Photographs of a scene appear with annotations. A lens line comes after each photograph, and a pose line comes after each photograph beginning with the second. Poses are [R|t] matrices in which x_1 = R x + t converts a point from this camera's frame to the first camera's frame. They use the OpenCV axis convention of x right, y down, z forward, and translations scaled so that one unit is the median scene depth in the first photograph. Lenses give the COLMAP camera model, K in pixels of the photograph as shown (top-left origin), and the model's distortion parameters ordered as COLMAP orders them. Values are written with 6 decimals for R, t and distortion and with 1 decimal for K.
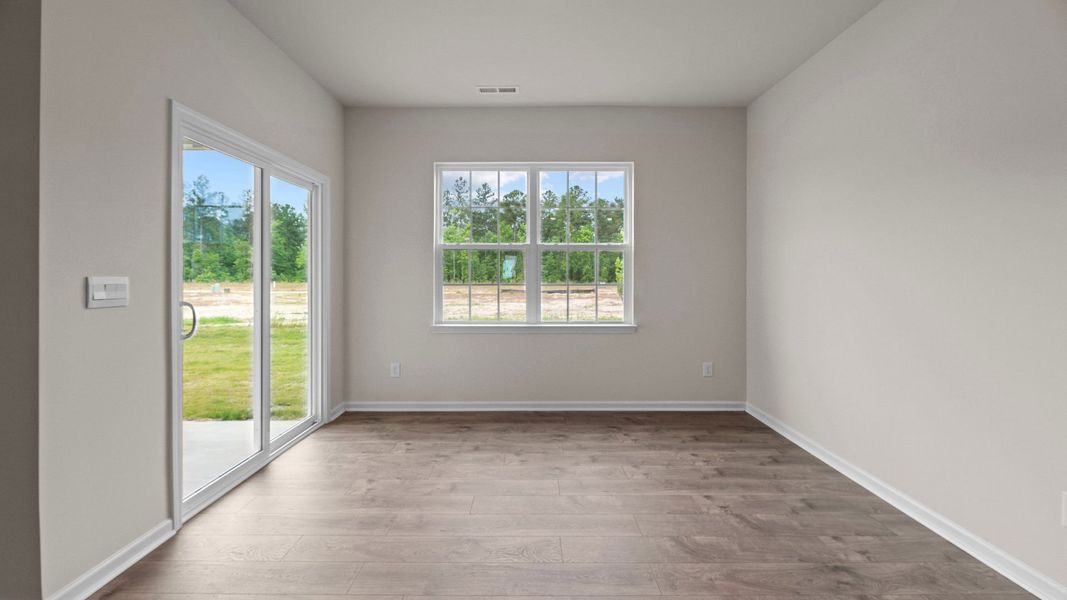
lens RADIAL K [[428.5, 0, 533.8], [0, 428.5, 281.7], [0, 0, 1]] dist [-0.001003, -0.000075]
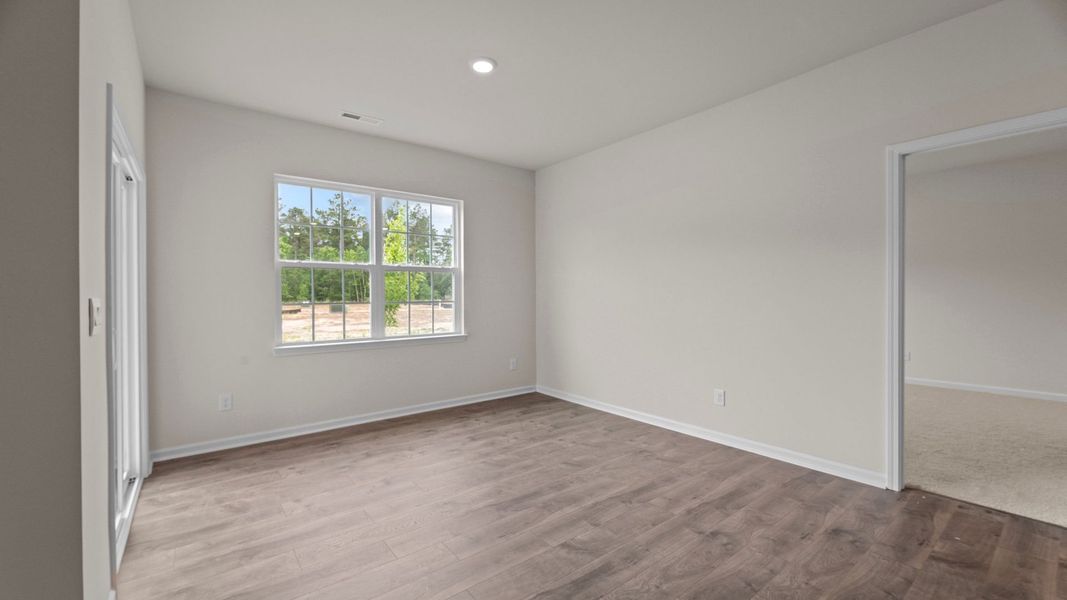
lens RADIAL K [[421.6, 0, 532.3], [0, 421.6, 305.1], [0, 0, 1]] dist [-0.001600, -0.000153]
pose [[0.791272, -0.020642, 0.611116, -0.349968], [0.012328, 0.999765, 0.017807, -0.001312], [-0.611341, -0.006556, 0.791340, -0.069749]]
